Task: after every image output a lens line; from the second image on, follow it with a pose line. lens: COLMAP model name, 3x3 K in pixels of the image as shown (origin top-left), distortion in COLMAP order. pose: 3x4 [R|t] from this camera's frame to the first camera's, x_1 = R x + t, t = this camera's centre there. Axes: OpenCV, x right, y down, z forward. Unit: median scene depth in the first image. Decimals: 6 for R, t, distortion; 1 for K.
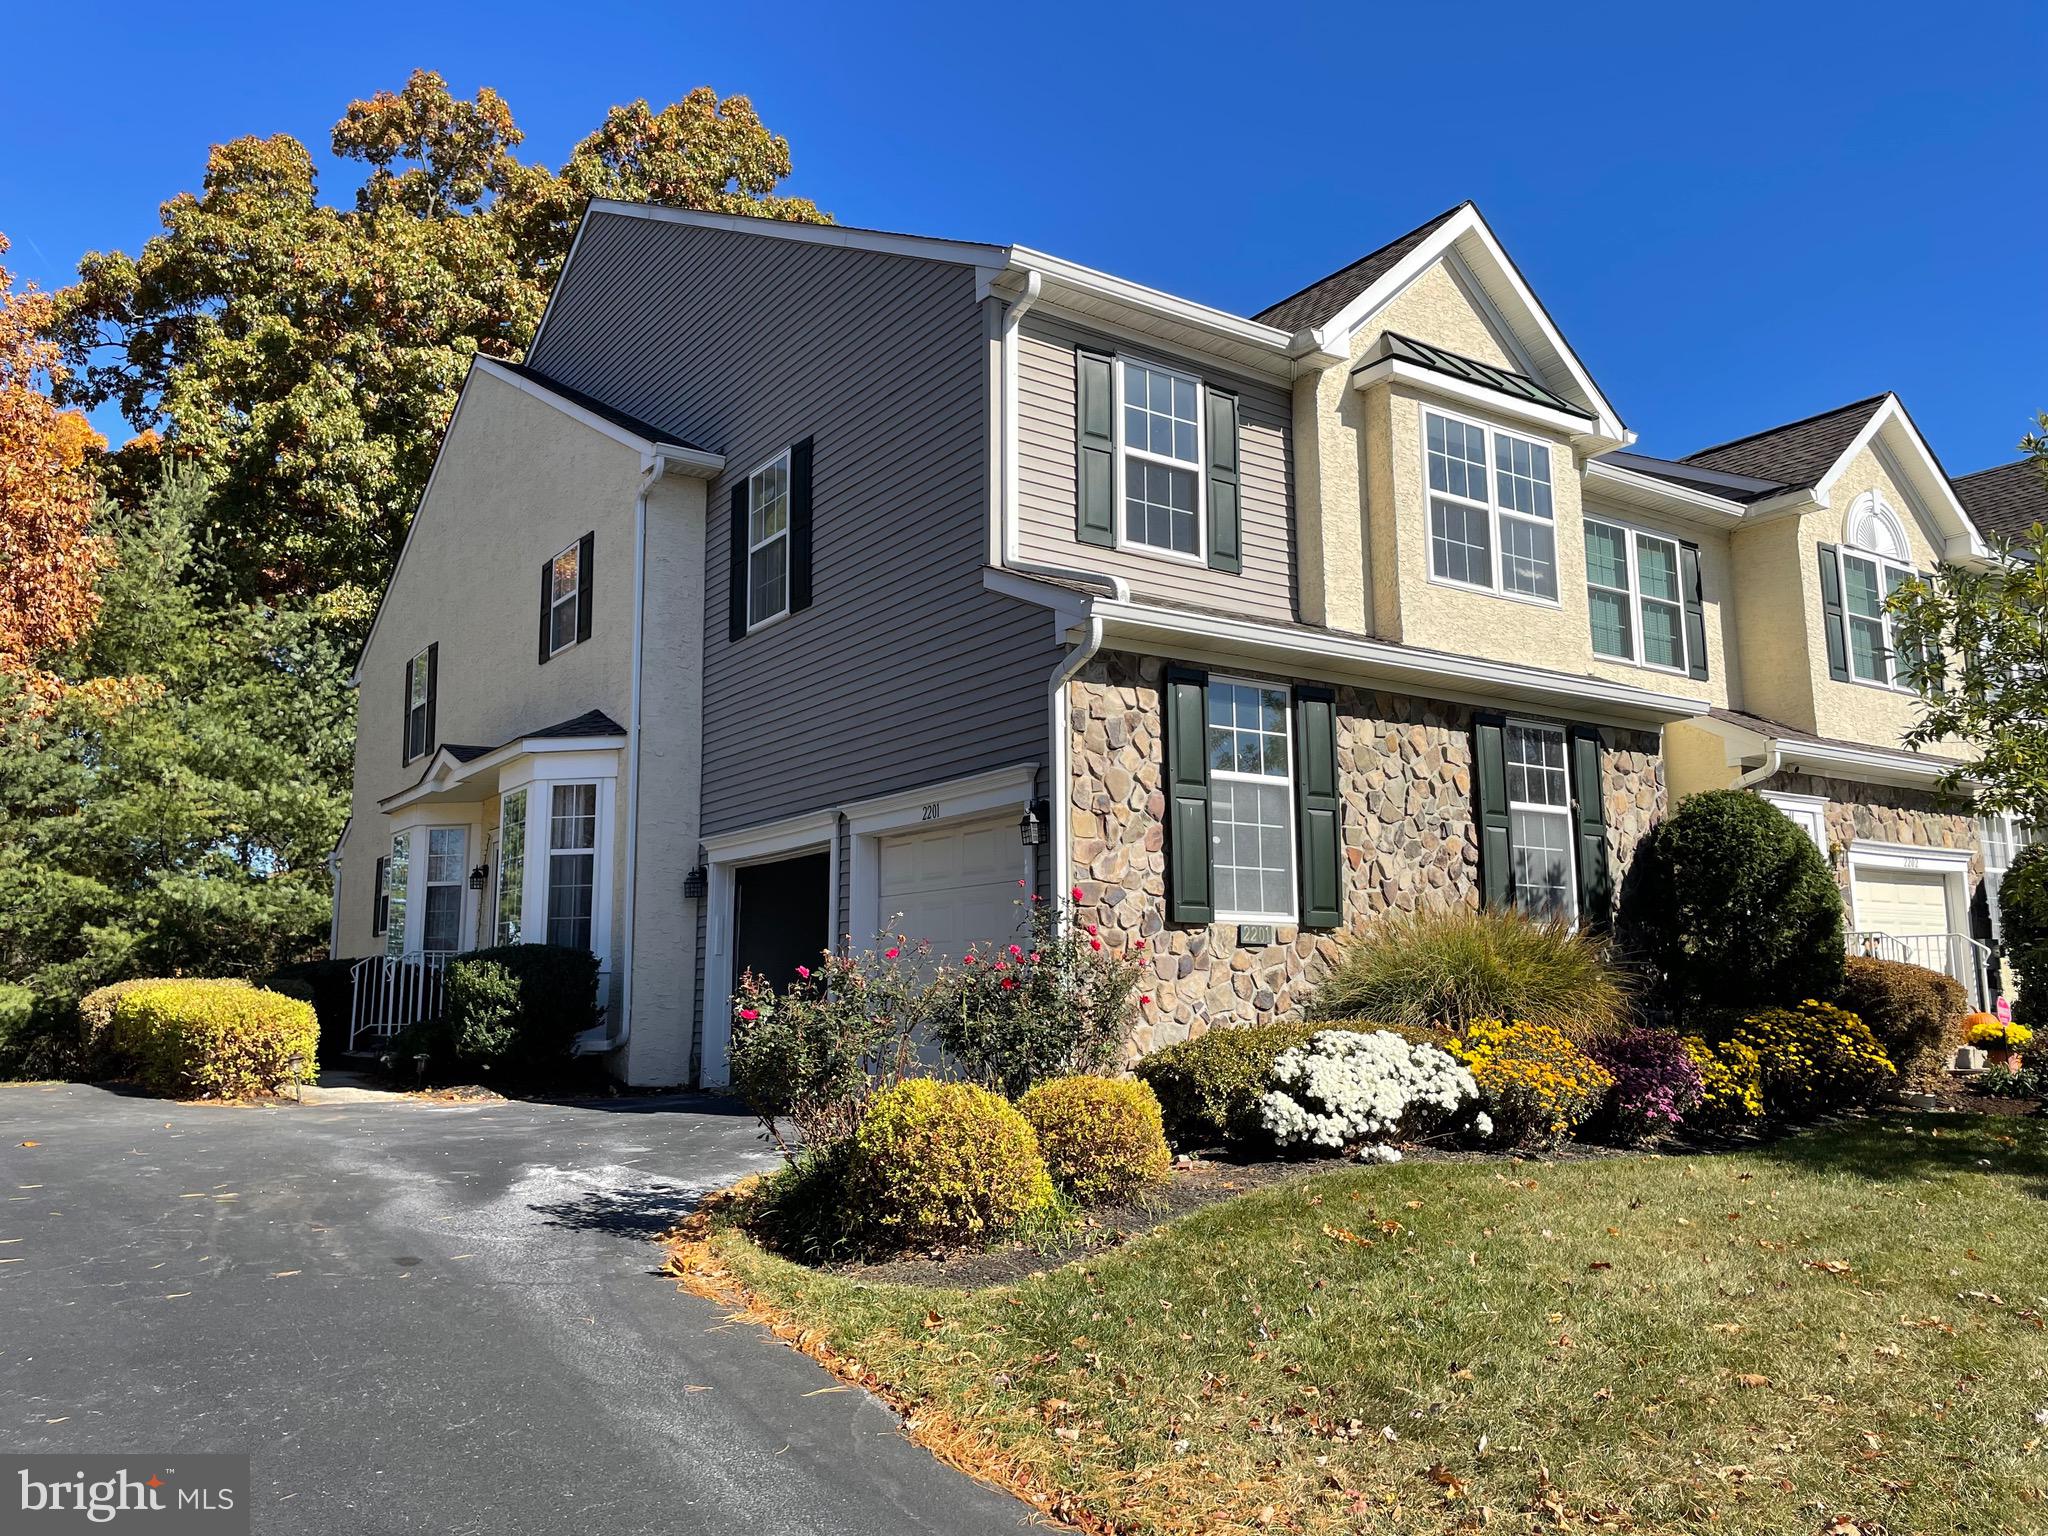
lens RADIAL K [[1525.8, 0, 1014.3], [0, 1525.8, 747.5], [0, 0, 1]] dist [0.104991, -0.140383]
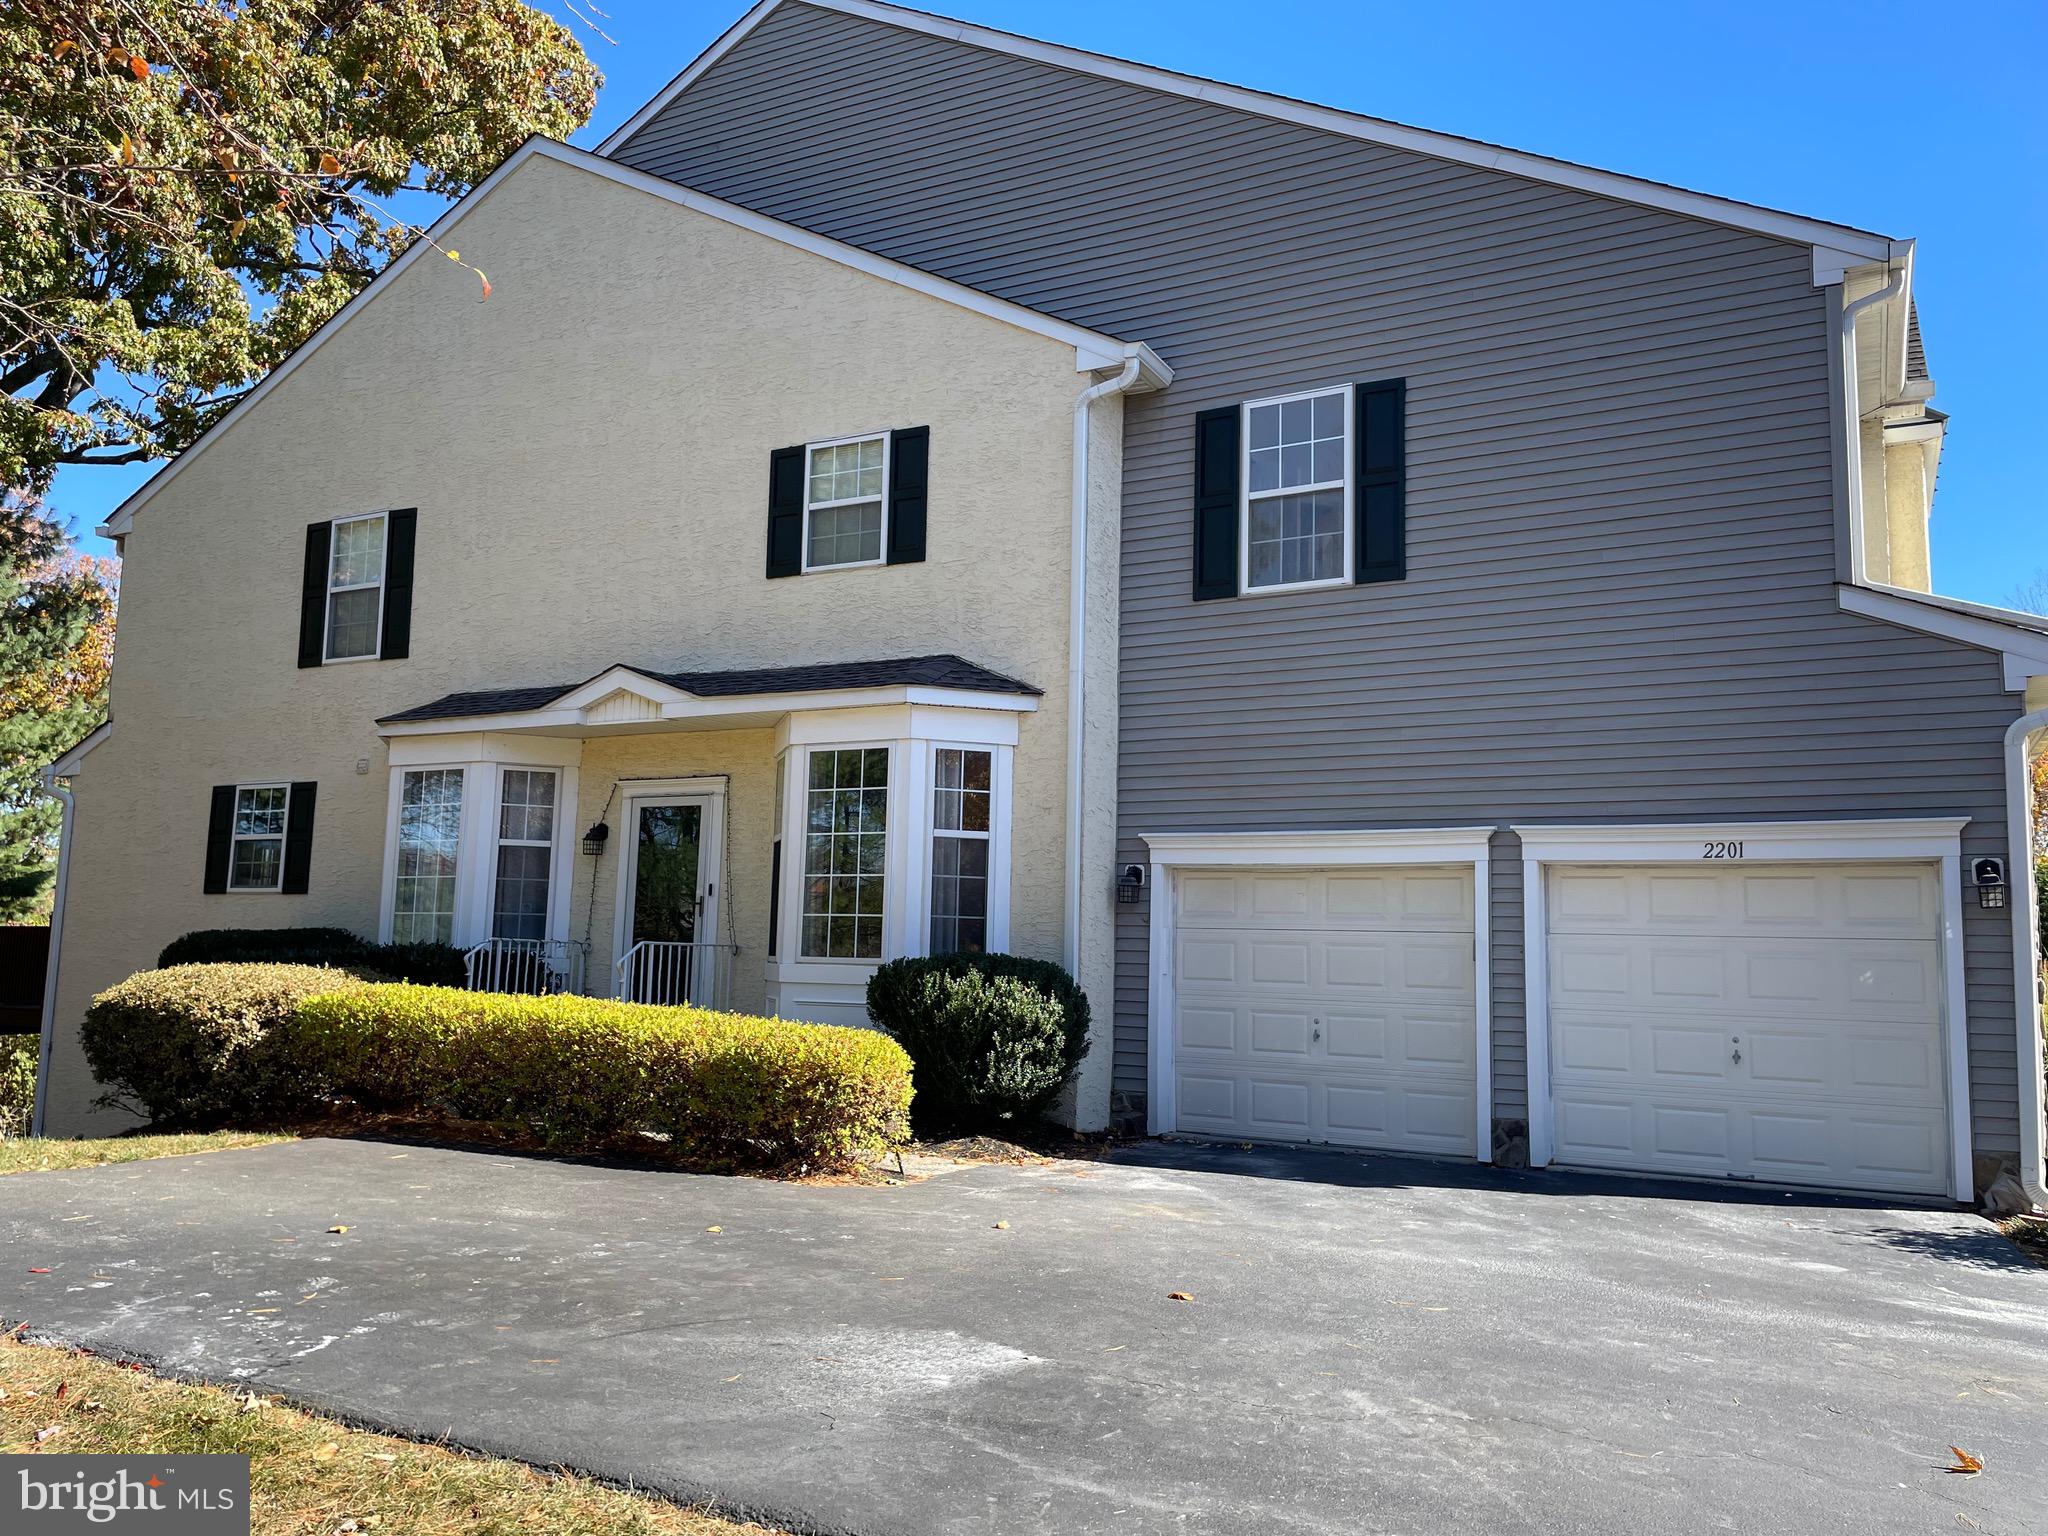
lens RADIAL K [[1533.4, 0, 1002.5], [0, 1533.4, 774.1], [0, 0, 1]] dist [0.092299, -0.117979]
pose [[0.890281, 0.088345, 0.446761, -0.746025], [-0.107815, 0.994003, 0.018290, 0.024337], [-0.442465, -0.064451, 0.894467, 0.341901]]
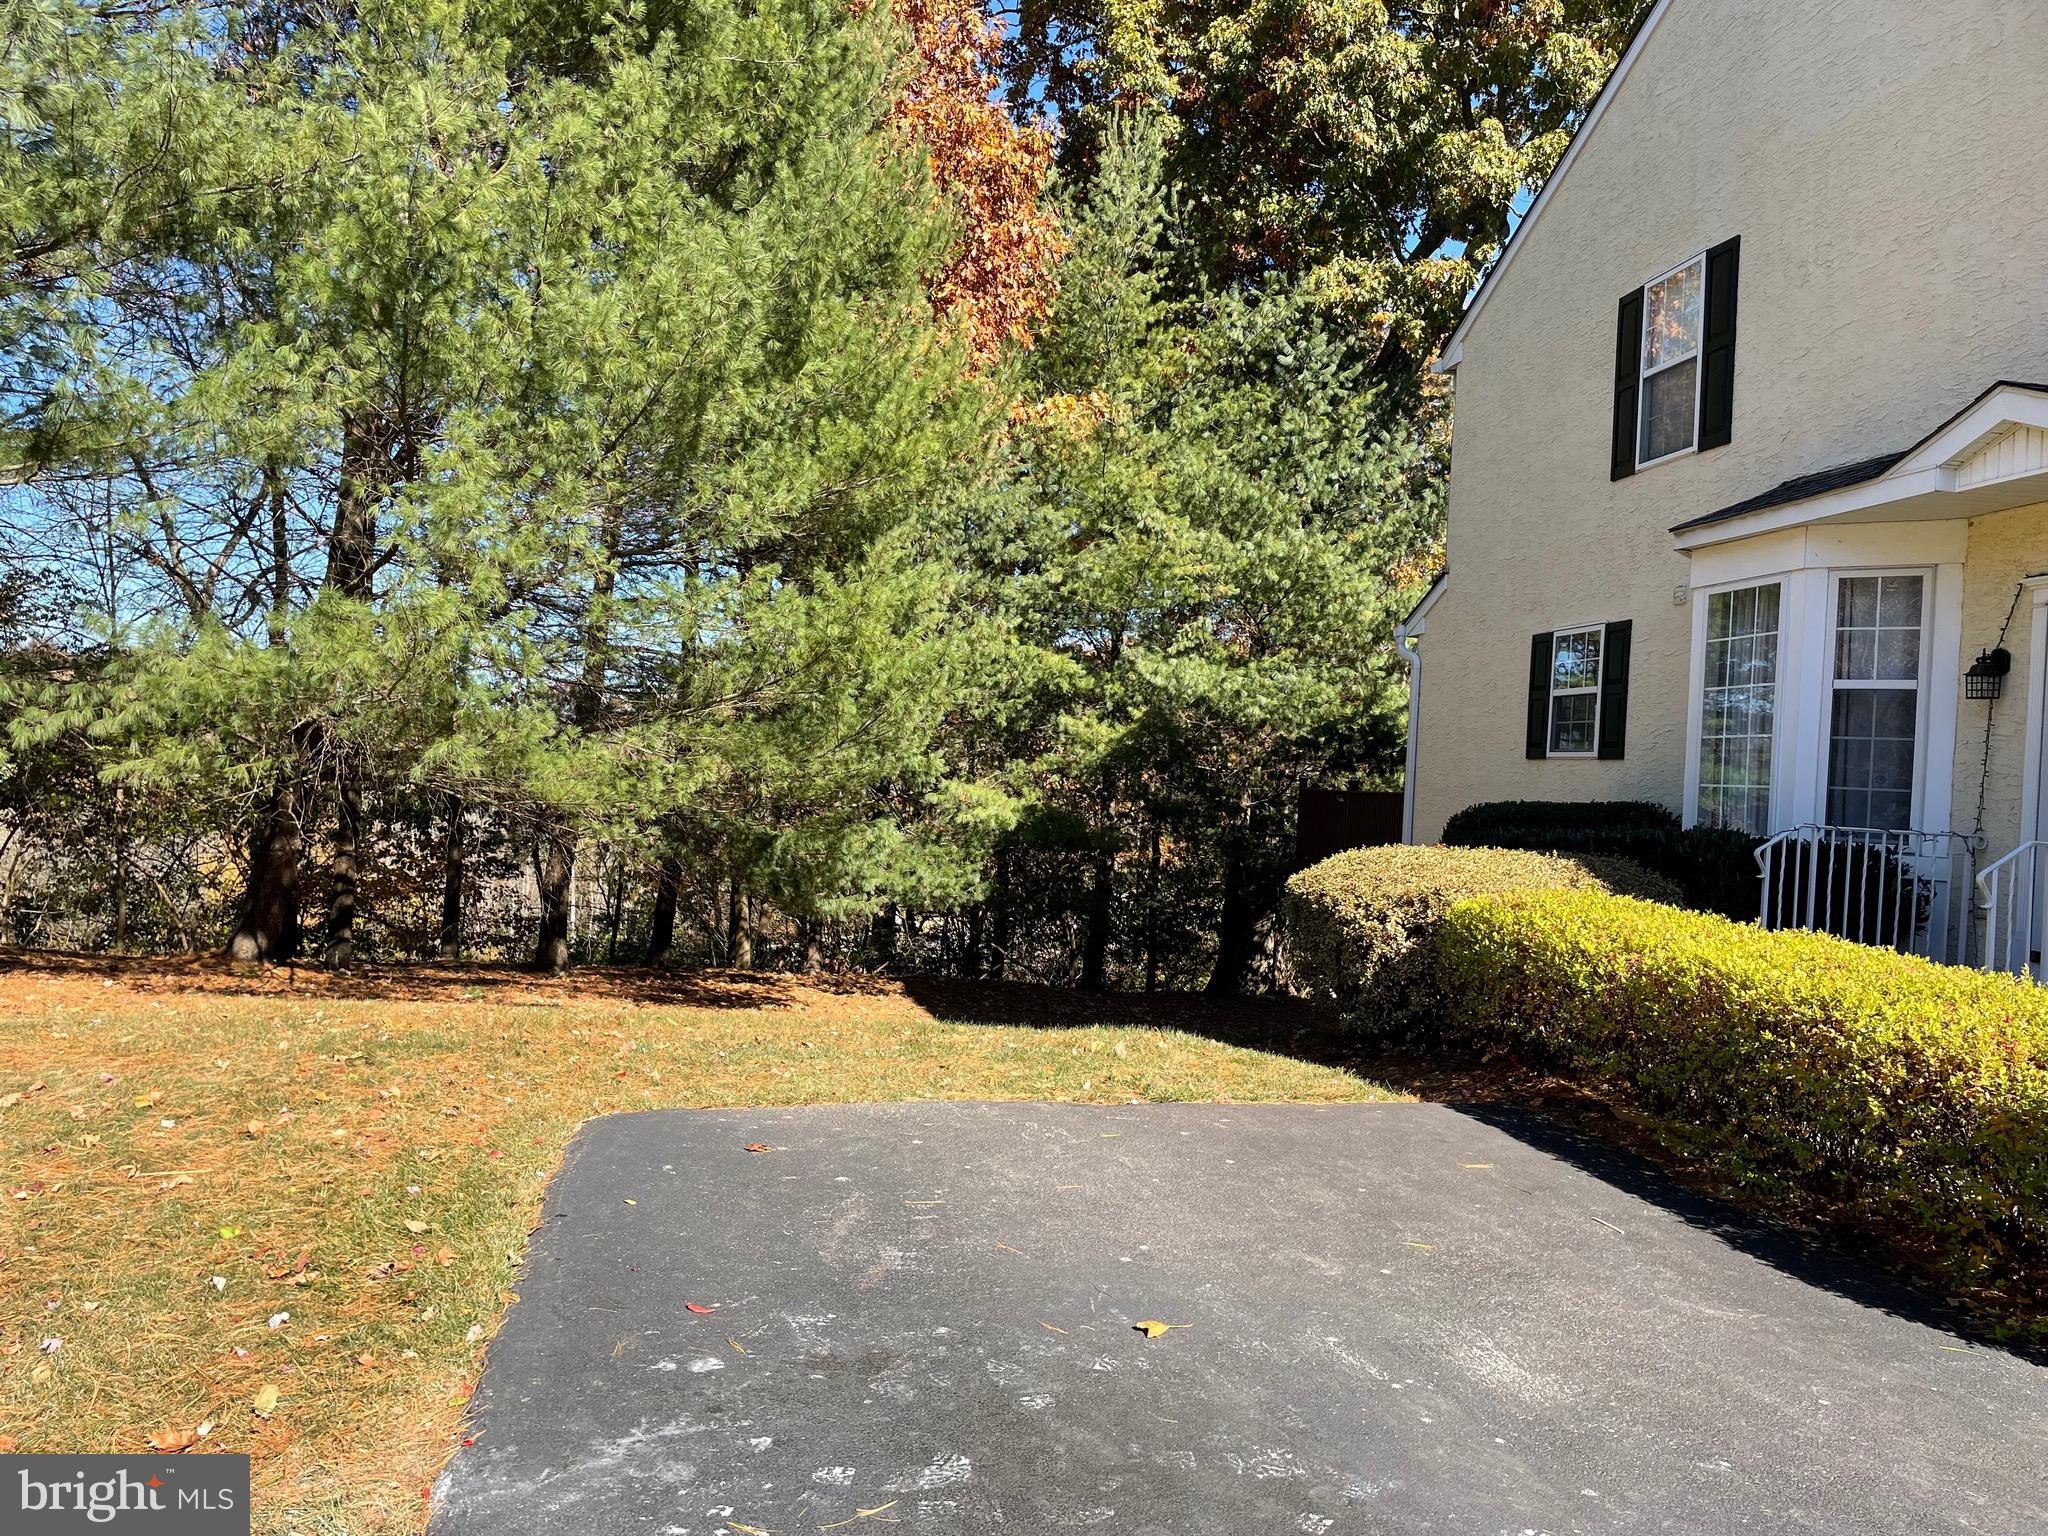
lens RADIAL K [[1536.6, 0, 1009.3], [0, 1536.6, 766.1], [0, 0, 1]] dist [0.103343, -0.137274]
pose [[0.898518, 0.053857, -0.435620, -0.594302], [0.011895, 0.989092, 0.146819, 0.054268], [0.438775, -0.137102, 0.888076, 0.627655]]
